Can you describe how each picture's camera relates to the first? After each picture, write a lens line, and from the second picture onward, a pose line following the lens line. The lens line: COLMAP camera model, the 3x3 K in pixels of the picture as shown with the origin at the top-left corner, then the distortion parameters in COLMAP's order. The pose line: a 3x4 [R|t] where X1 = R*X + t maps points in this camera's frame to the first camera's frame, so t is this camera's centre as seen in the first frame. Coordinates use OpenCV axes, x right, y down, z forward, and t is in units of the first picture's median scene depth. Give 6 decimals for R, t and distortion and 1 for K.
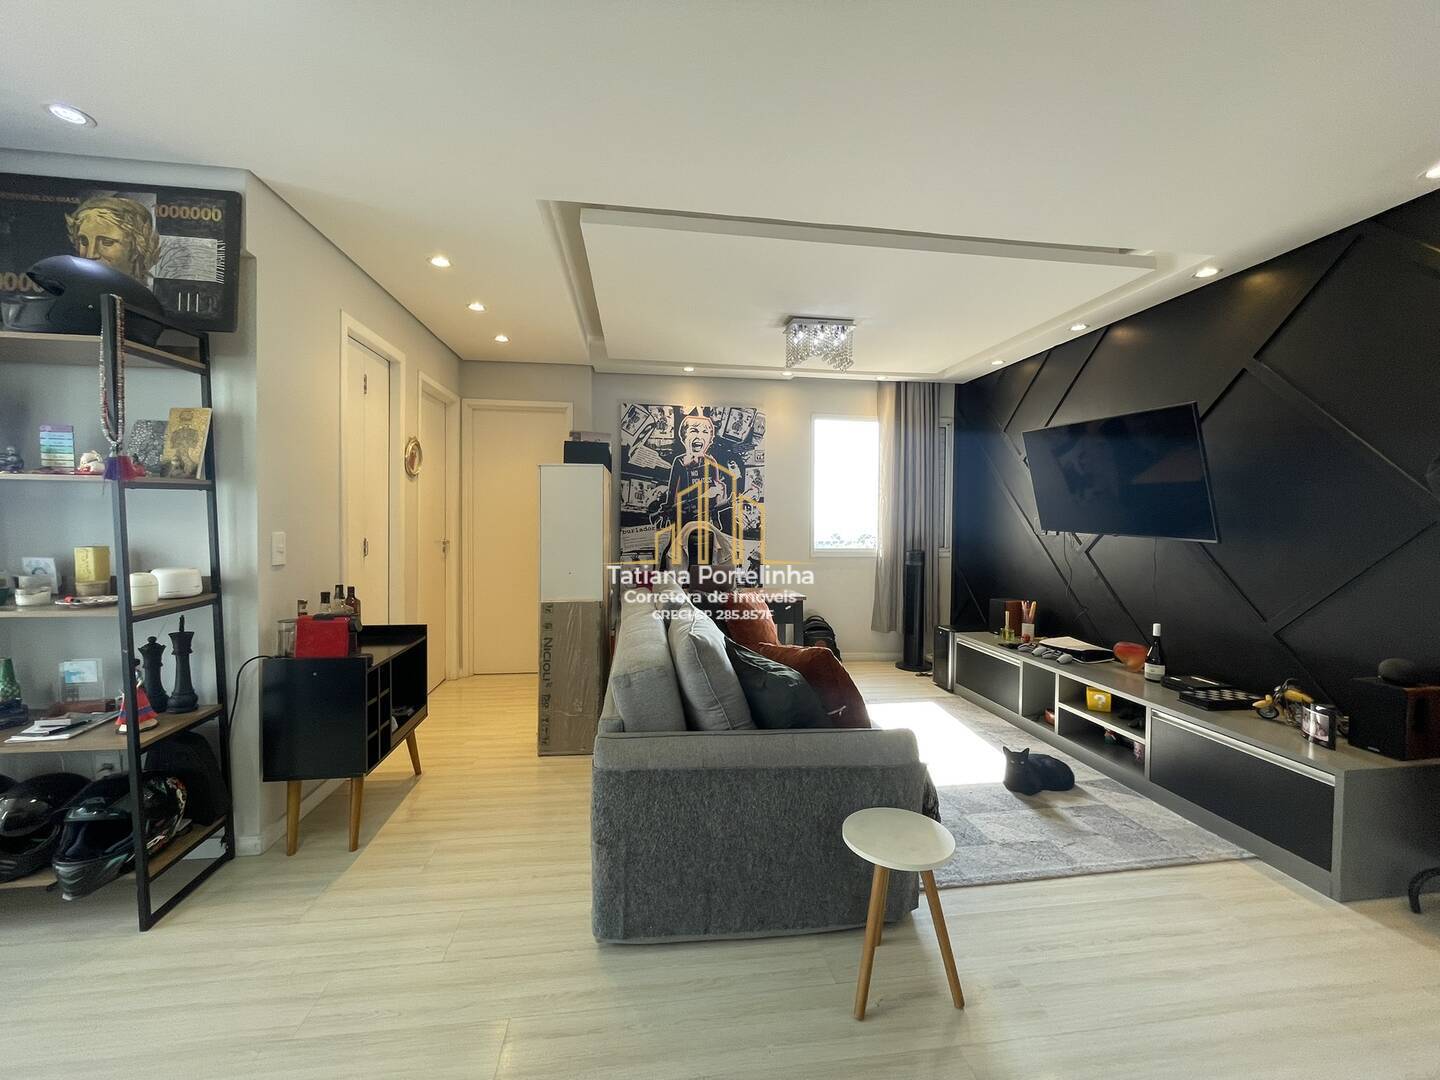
lens RADIAL K [[581.0, 0, 717.6], [0, 581.0, 534.1], [0, 0, 1]] dist [-0.002749, 0.000144]
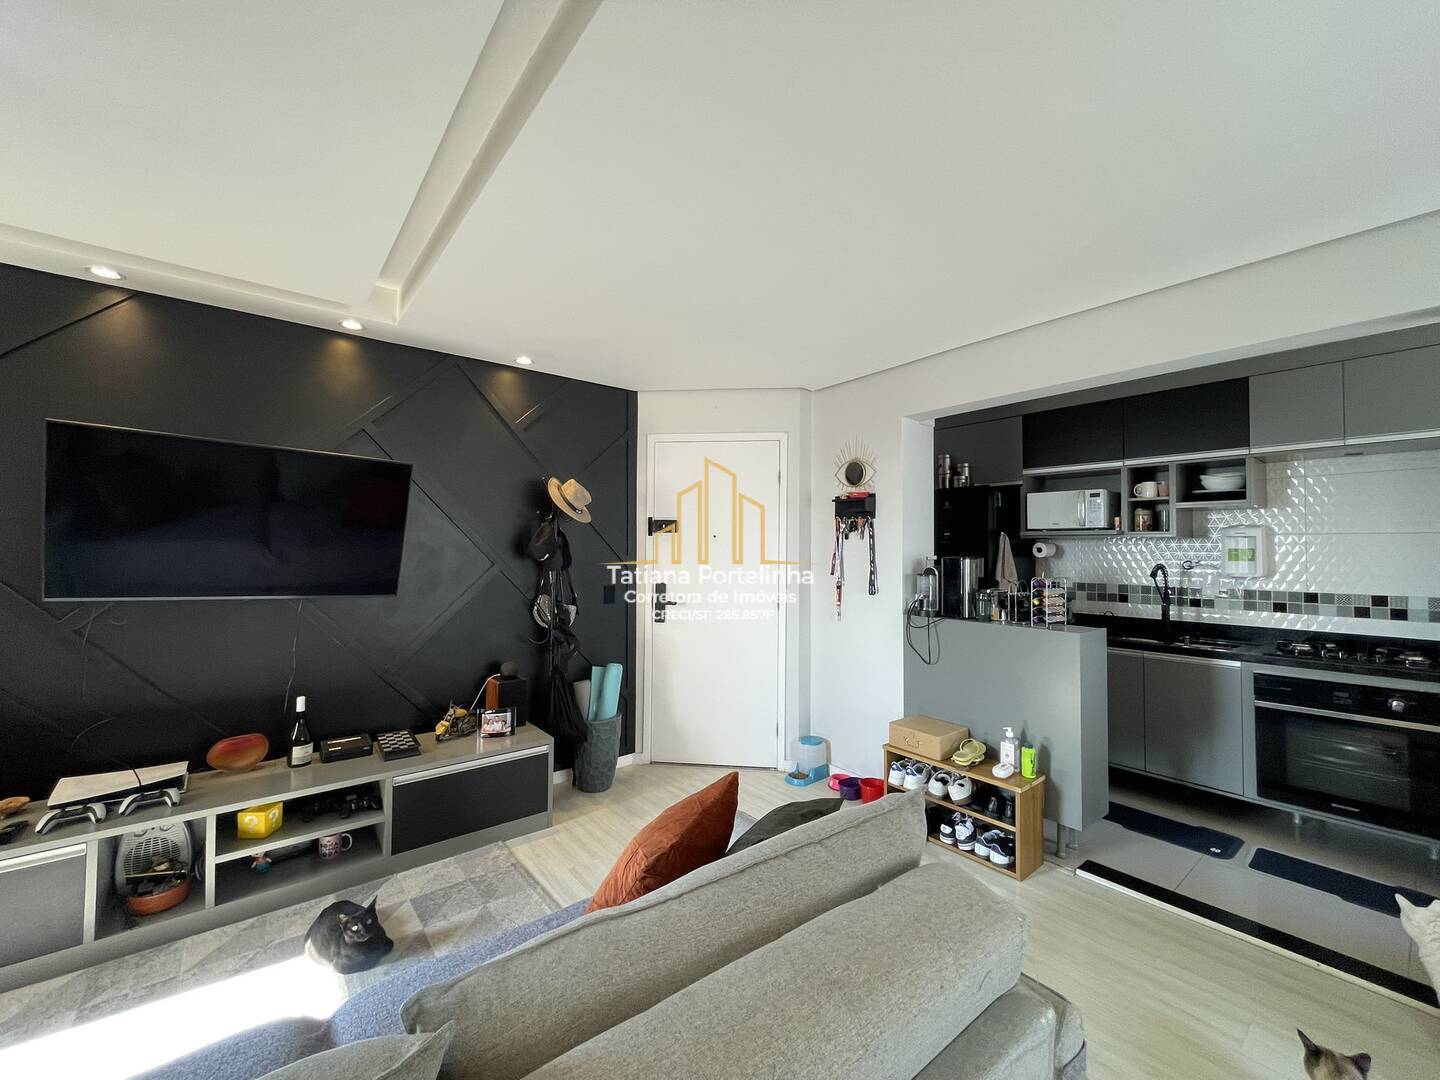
lens RADIAL K [[581.0, 0, 717.9], [0, 581.0, 535.7], [0, 0, 1]] dist [-0.002749, 0.000144]
pose [[-0.508975, 0.009969, 0.860724, -0.265886], [0.011184, 0.999925, -0.004968, -0.065013], [-0.860709, 0.007097, -0.509048, 0.798760]]
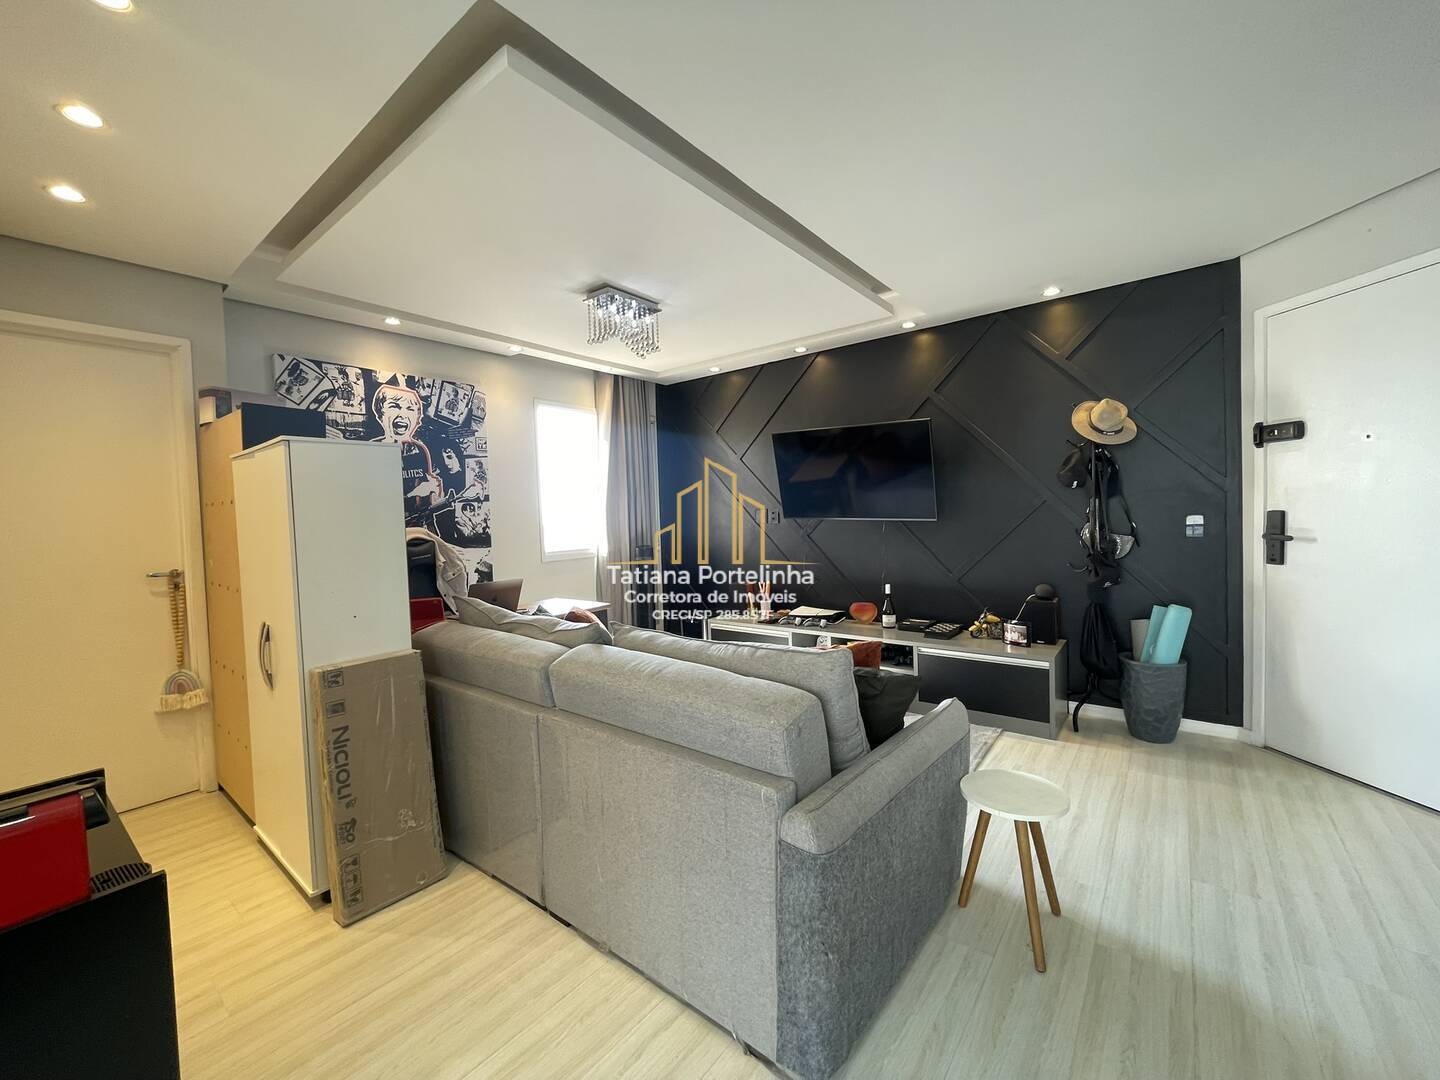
lens RADIAL K [[581.0, 0, 717.6], [0, 581.0, 533.9], [0, 0, 1]] dist [-0.002749, 0.000144]
pose [[0.722768, -0.057594, 0.688686, -0.380267], [0.058193, 0.998054, 0.022393, -0.011371], [-0.688636, 0.023892, 0.724714, 0.268237]]
